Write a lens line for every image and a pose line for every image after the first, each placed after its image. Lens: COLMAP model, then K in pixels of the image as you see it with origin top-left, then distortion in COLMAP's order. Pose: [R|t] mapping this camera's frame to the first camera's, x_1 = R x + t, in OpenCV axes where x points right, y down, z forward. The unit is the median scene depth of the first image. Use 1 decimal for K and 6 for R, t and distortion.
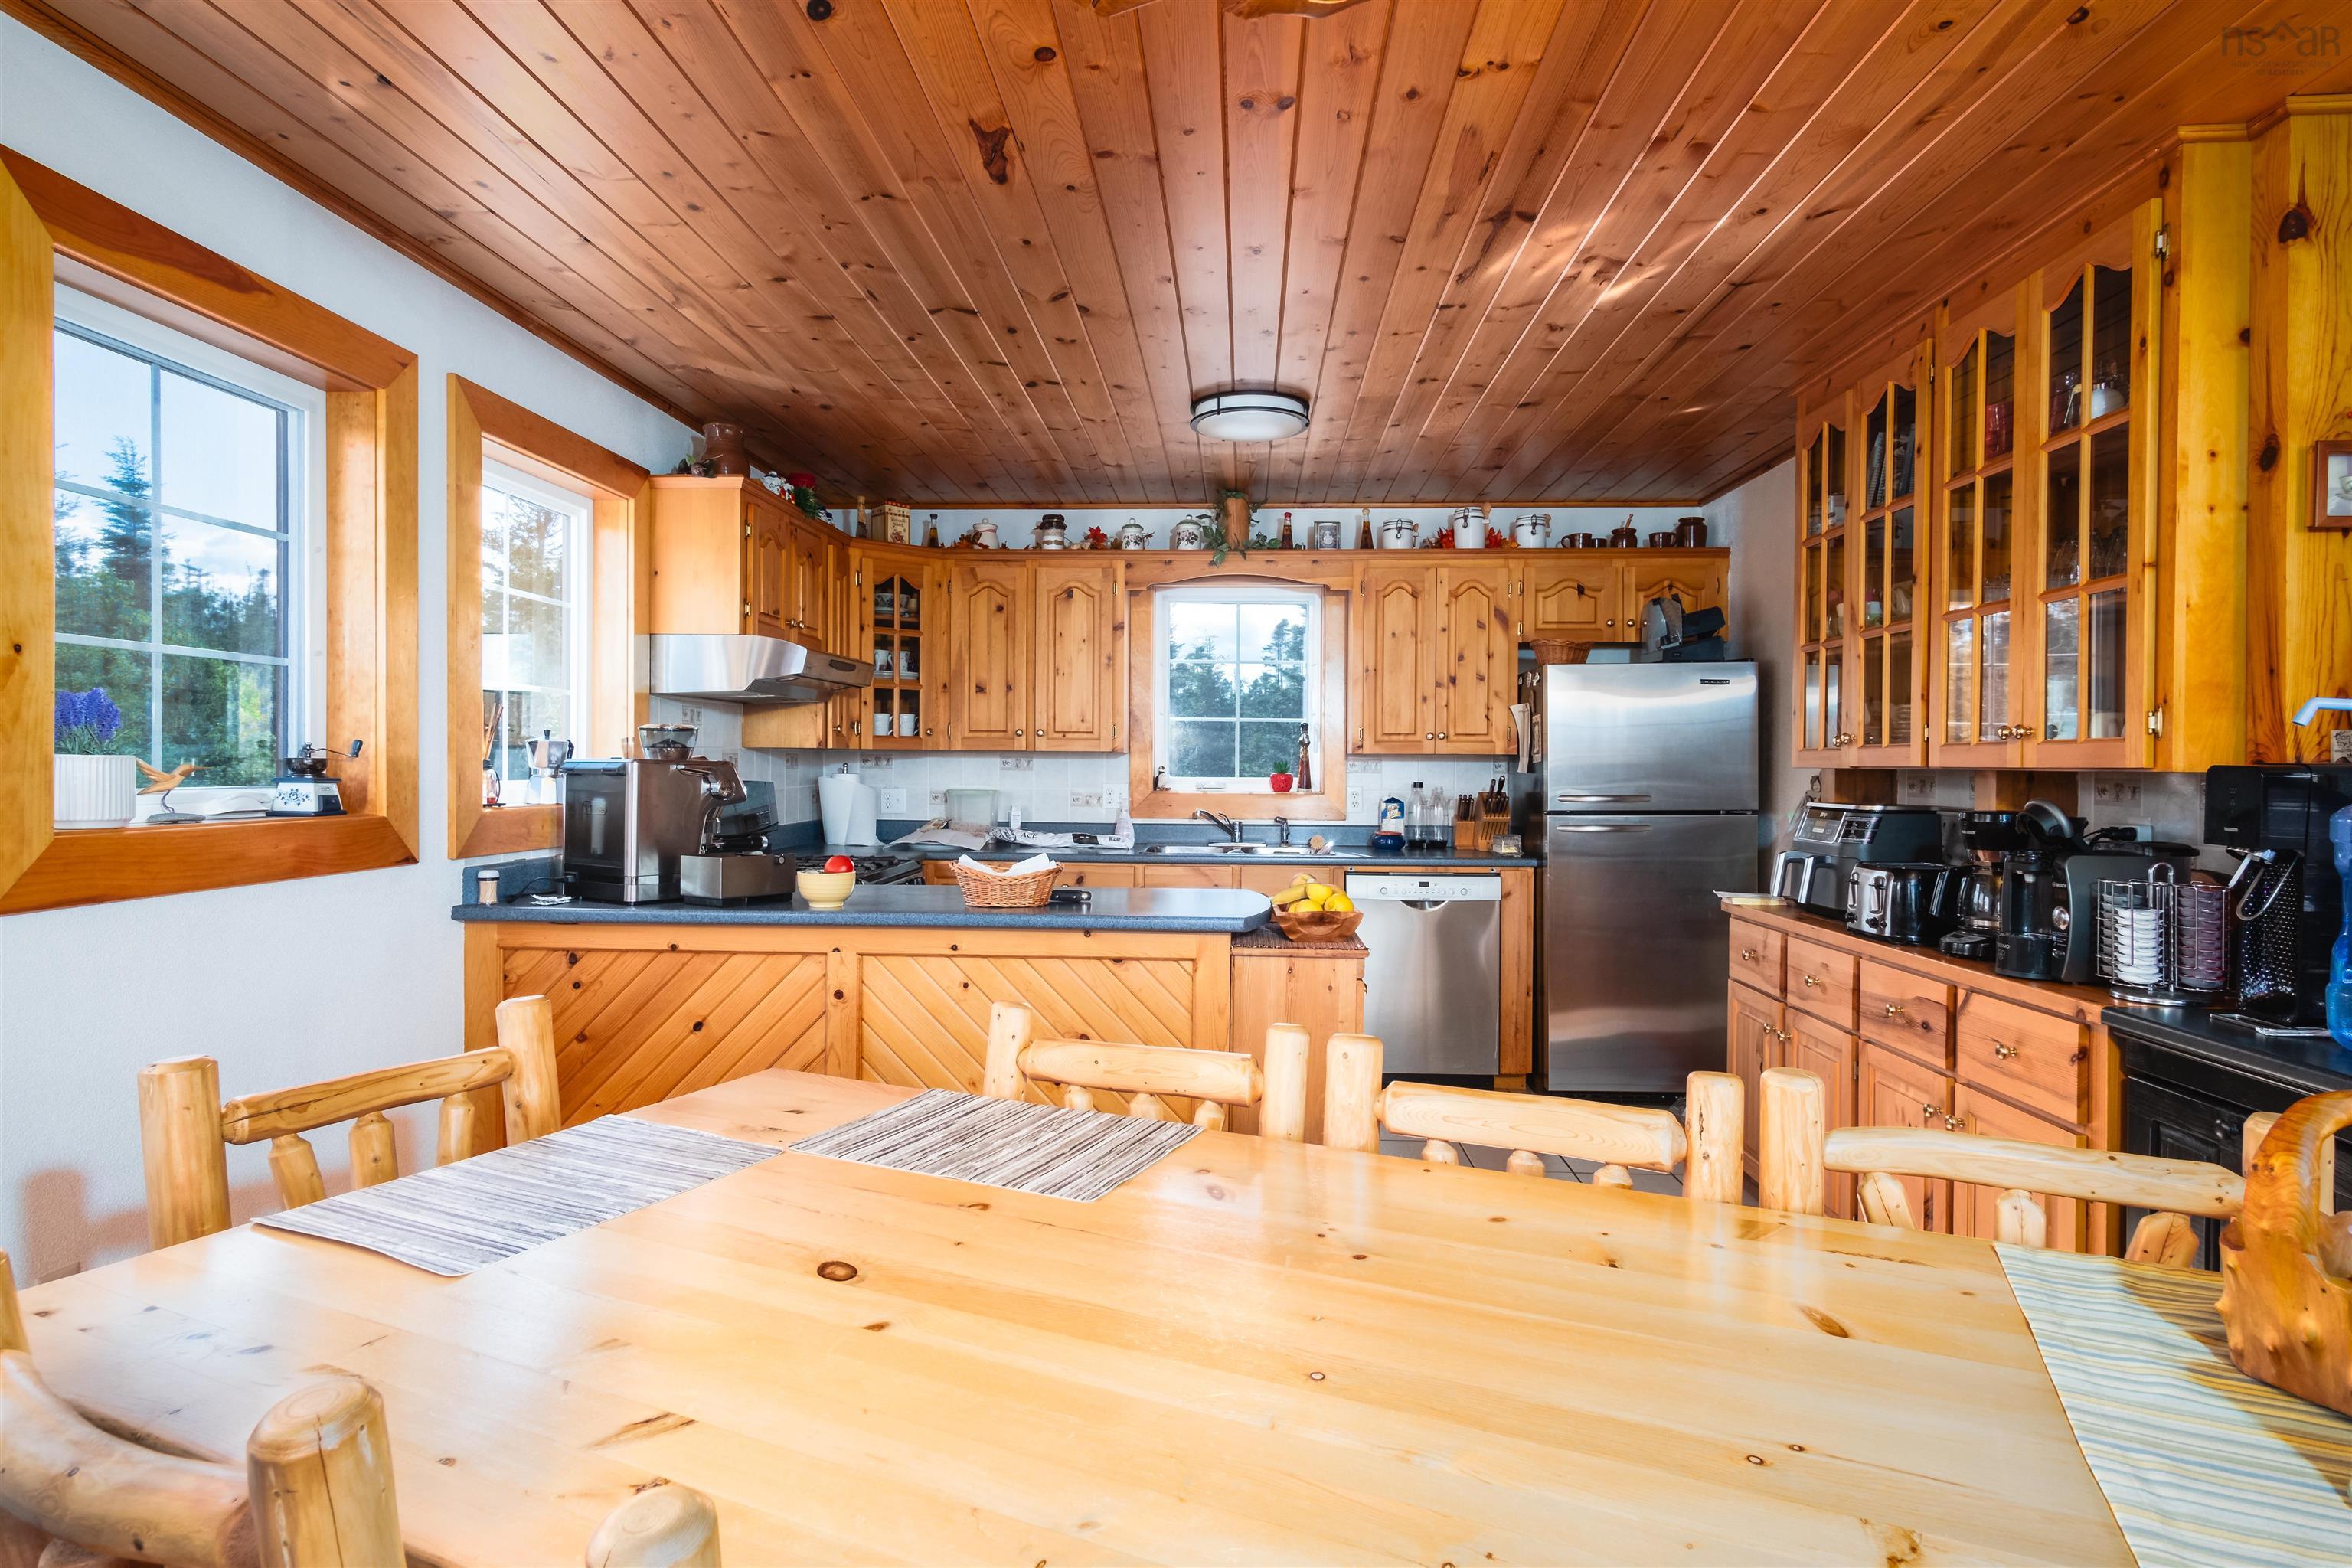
lens RADIAL K [[1248.9, 0, 1175.5], [0, 1248.9, 777.0], [0, 0, 1]] dist [0.004865, 0.001132]
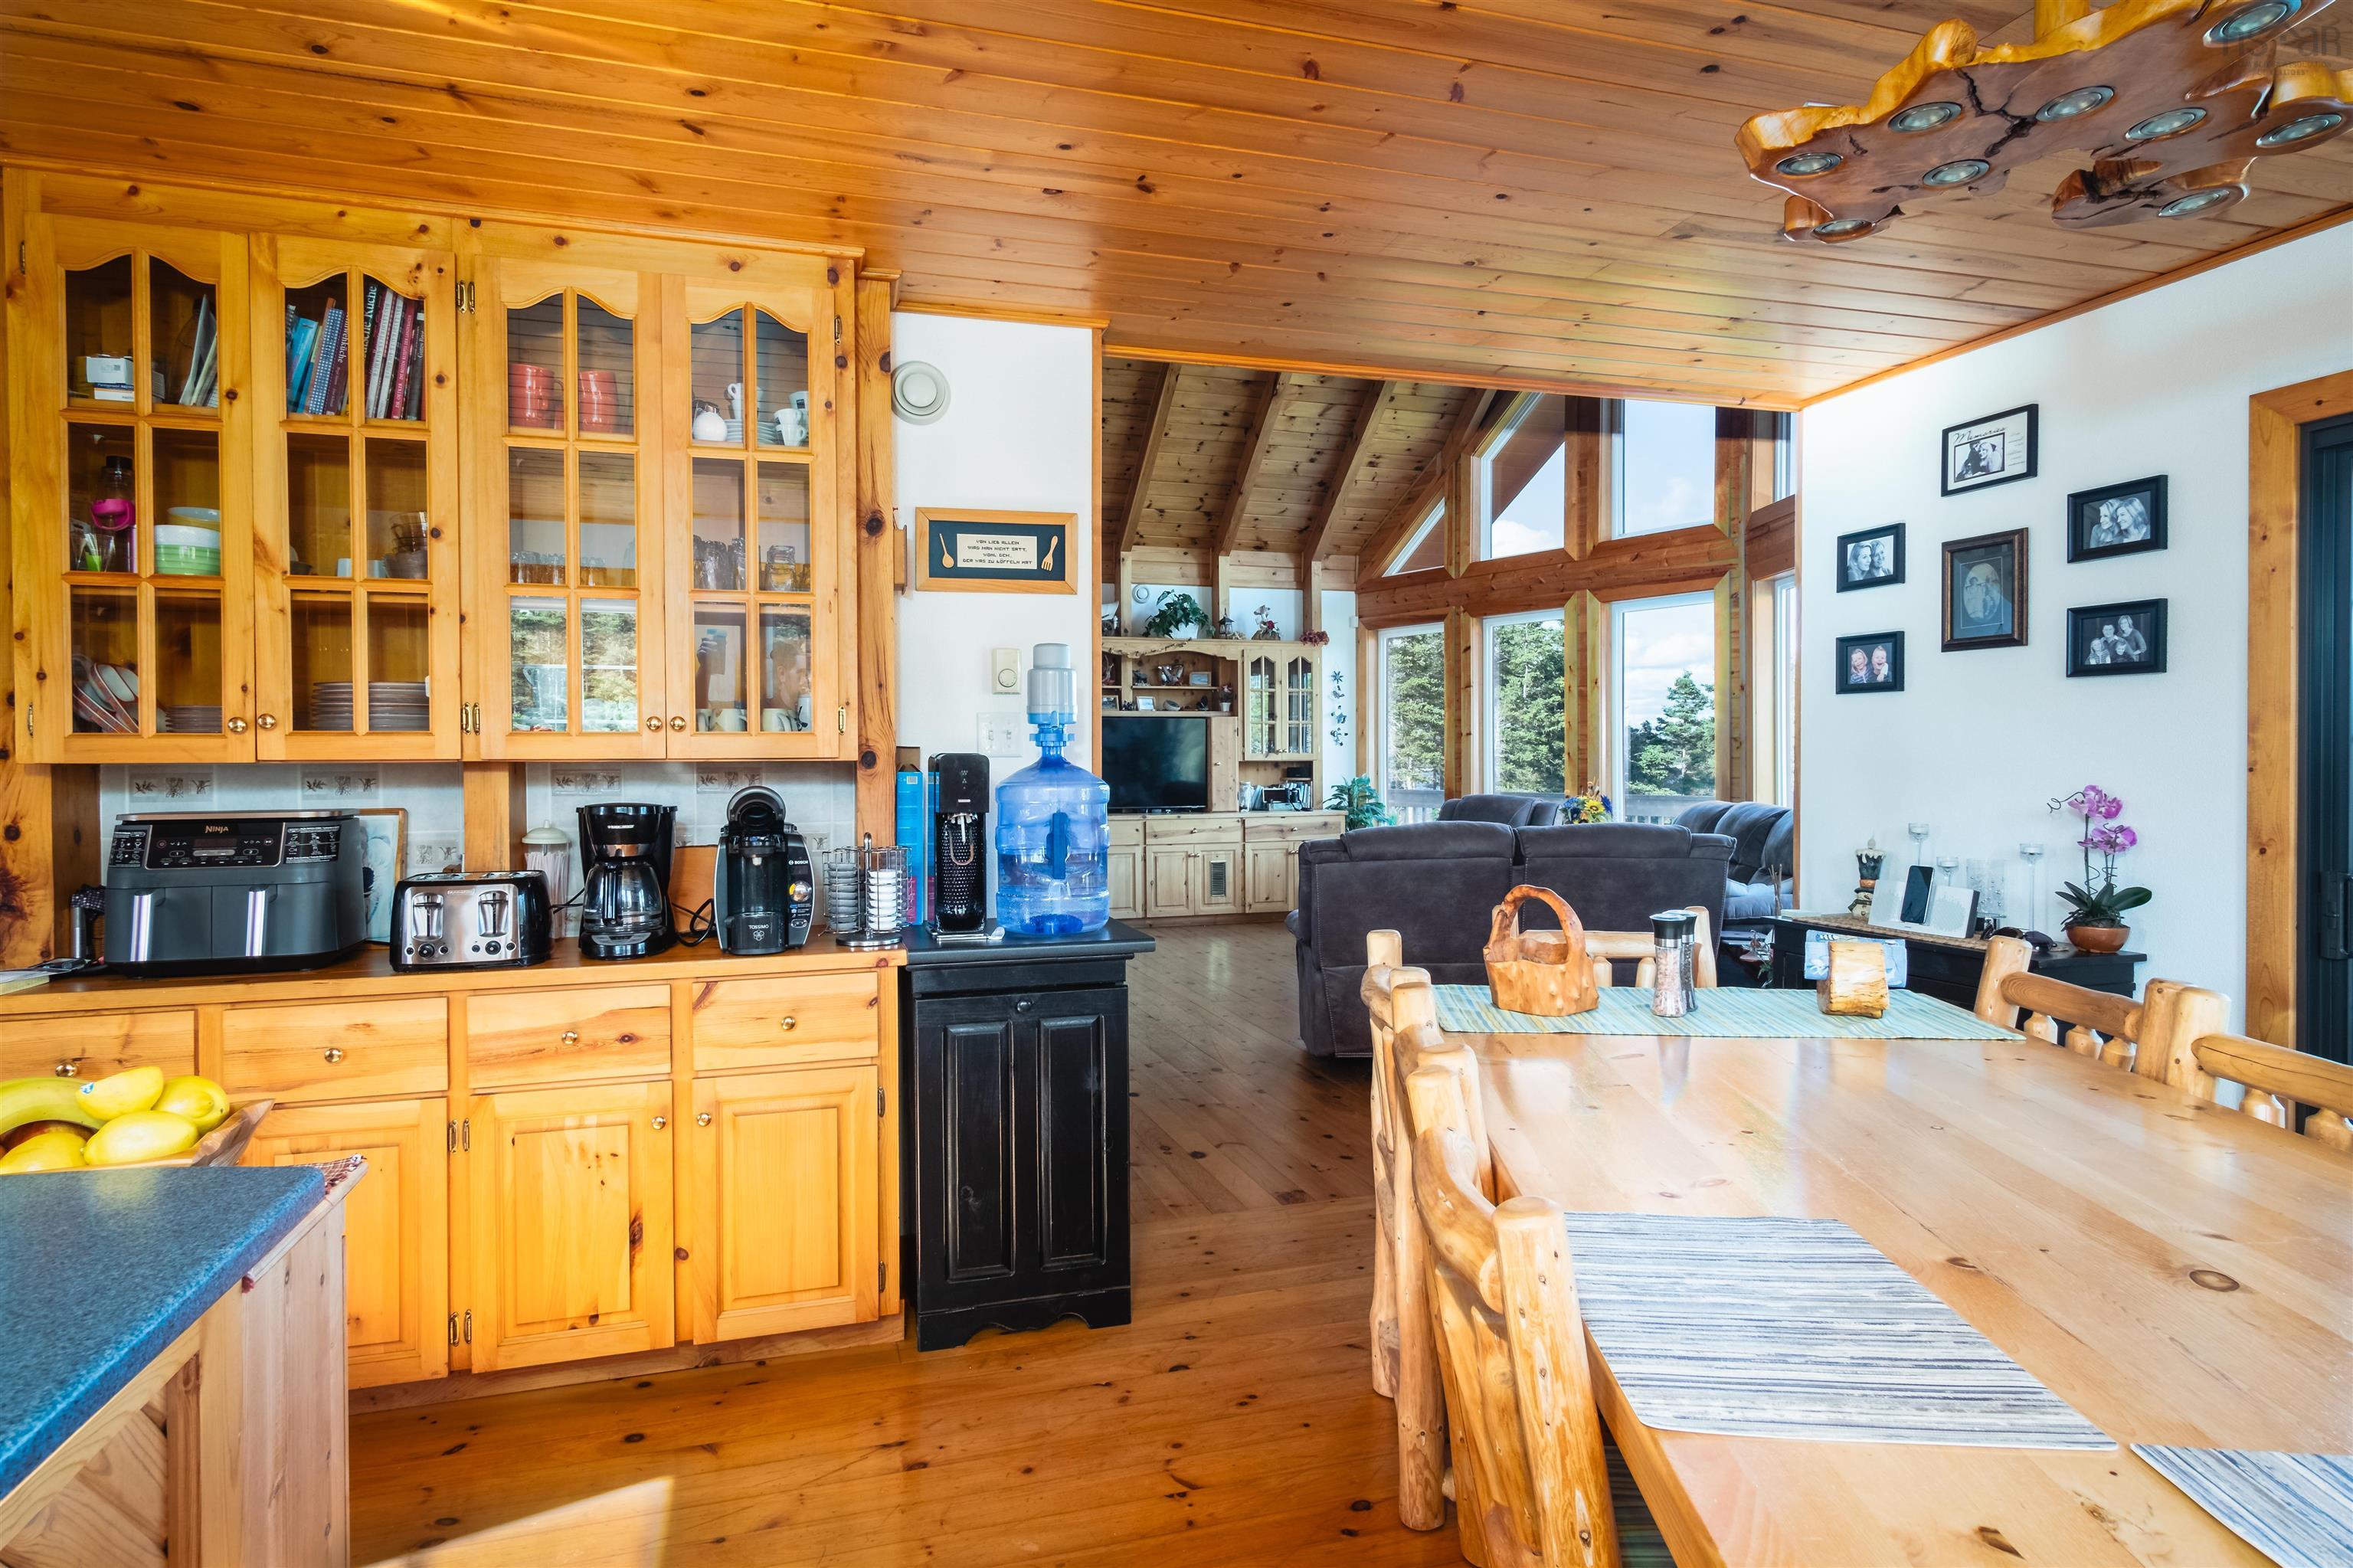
lens RADIAL K [[1249.5, 0, 1176.0], [0, 1249.5, 777.0], [0, 0, 1]] dist [0.004865, 0.001132]
pose [[-0.332339, -0.017091, 0.943005, -0.657631], [0.013618, 0.999645, 0.022917, -0.016028], [-0.943062, 0.020458, -0.331988, 1.496579]]
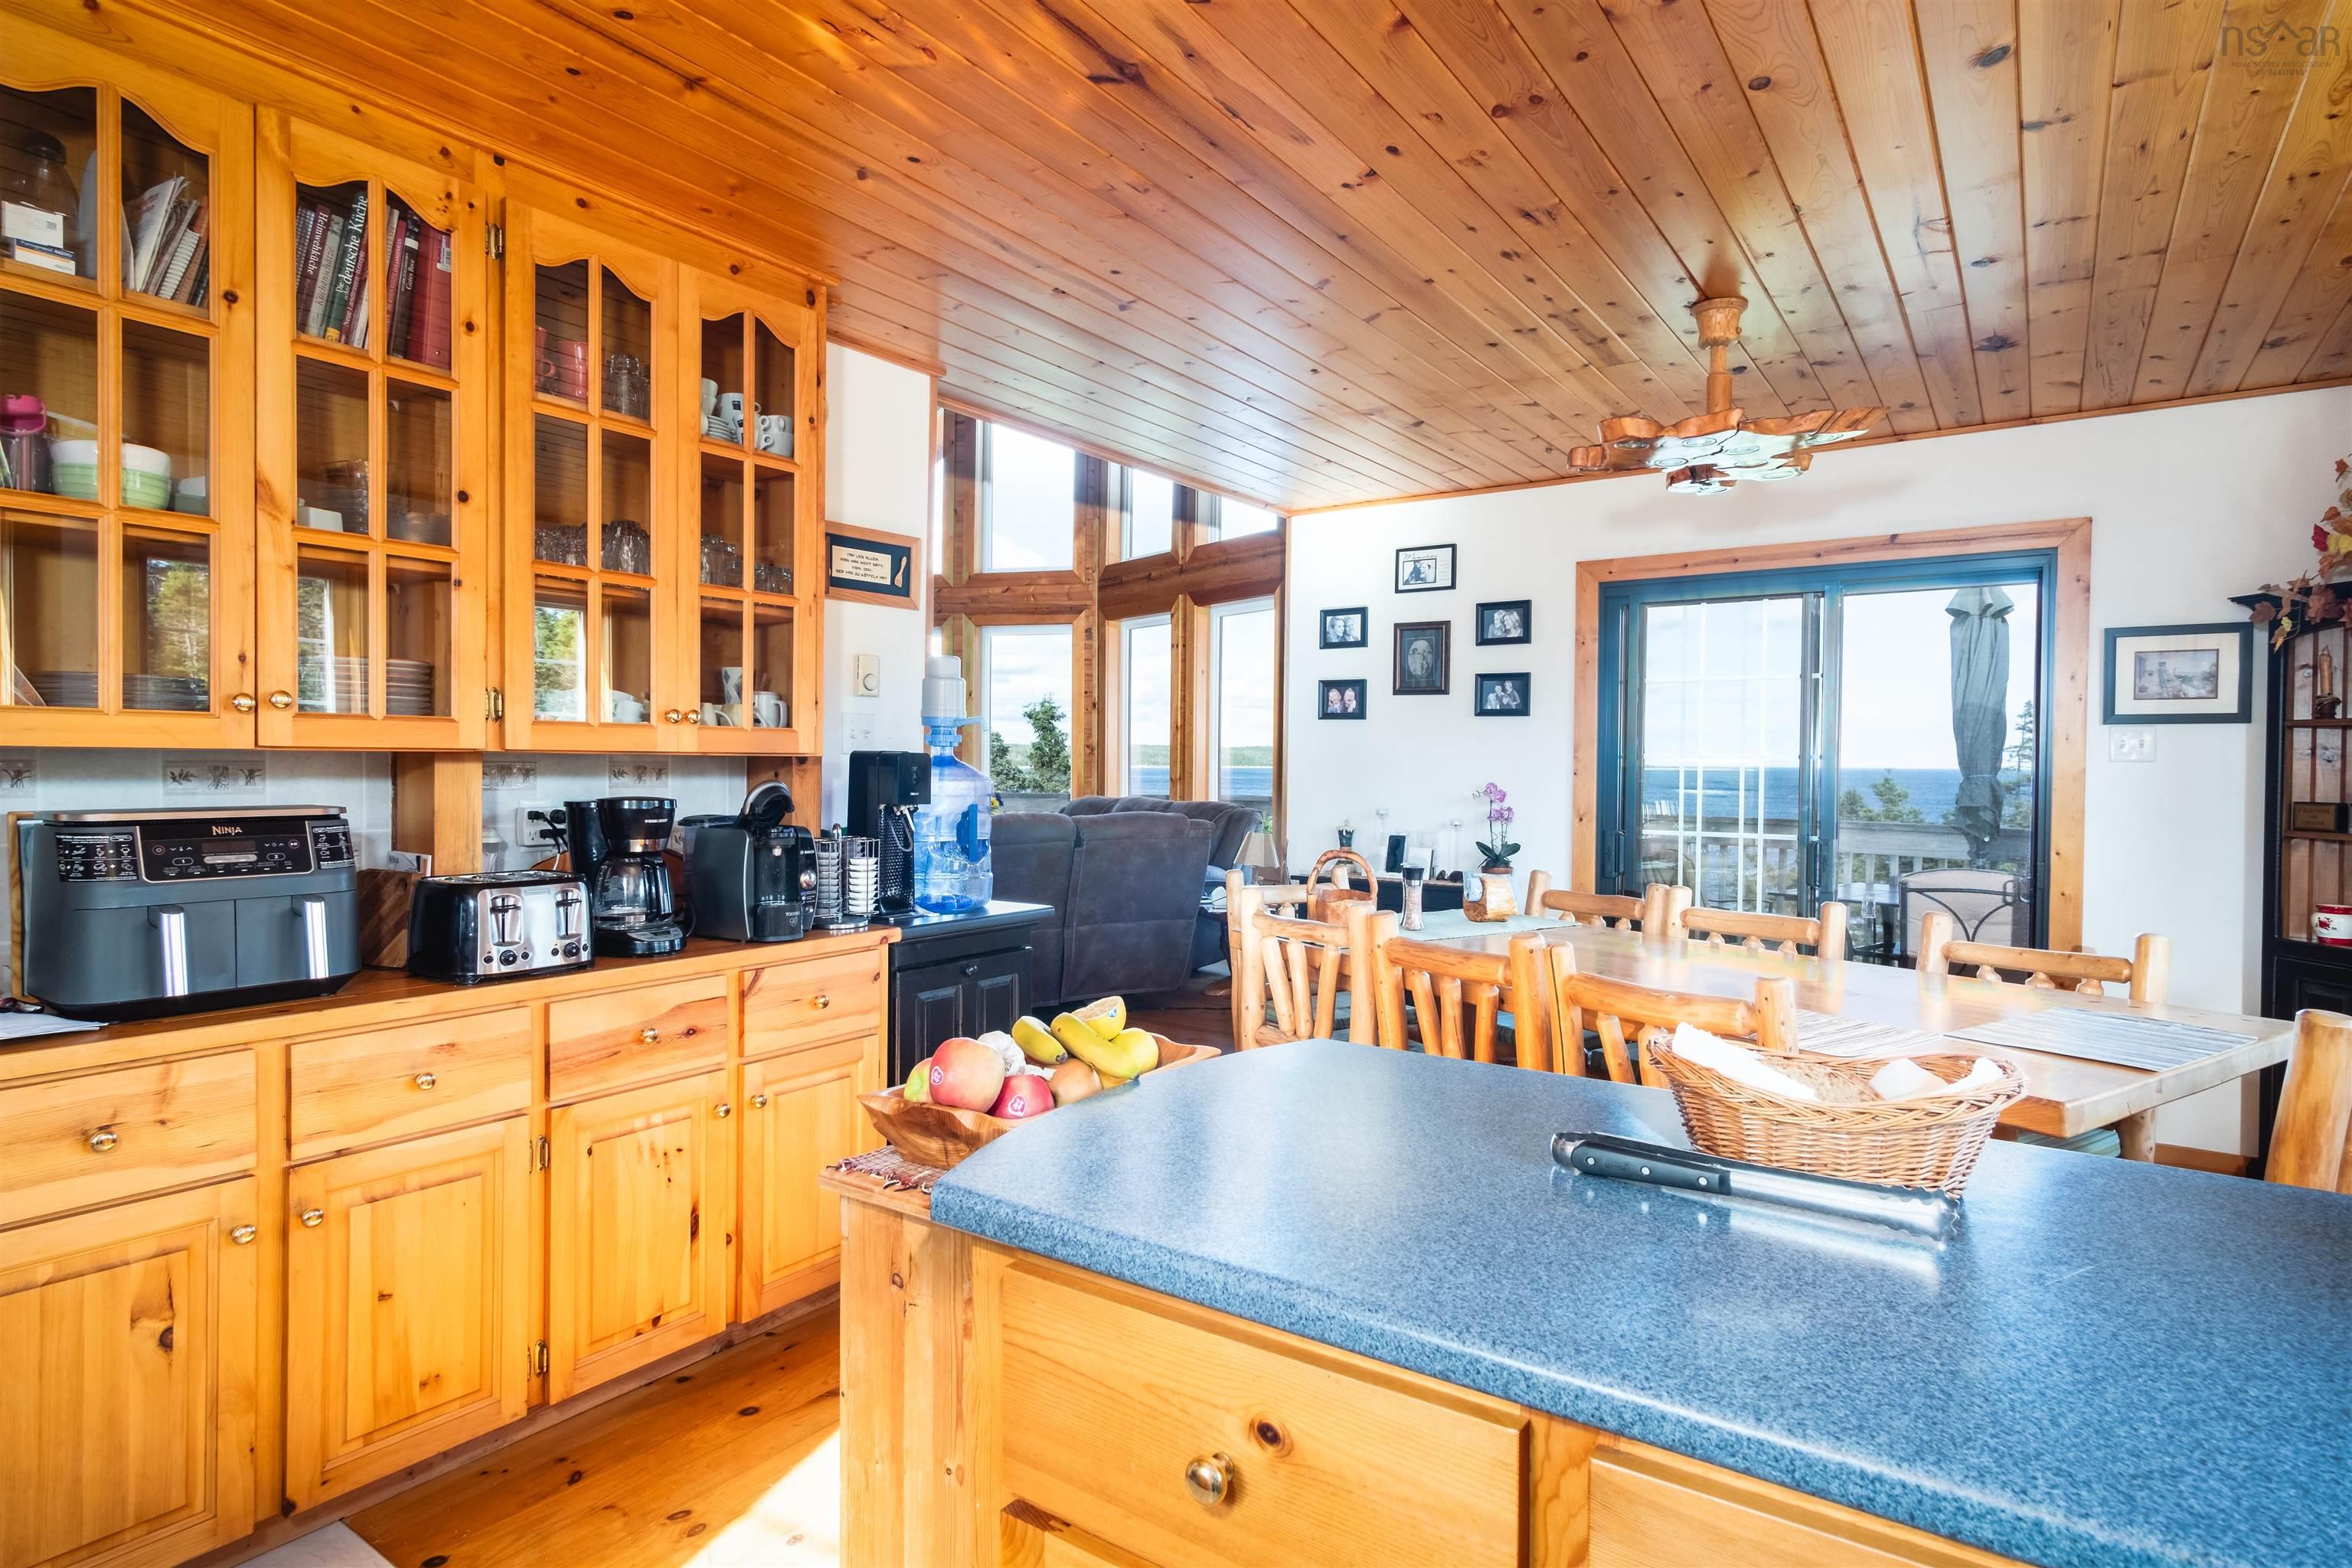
lens RADIAL K [[1224.7, 0, 1176.0], [0, 1224.7, 784.0], [0, 0, 1]] dist [0.002246, 0.000614]
pose [[-0.845901, -0.022357, 0.532871, -0.294791], [-0.007644, 0.999527, 0.029803, -0.022141], [-0.533285, 0.021137, -0.845672, 2.557714]]
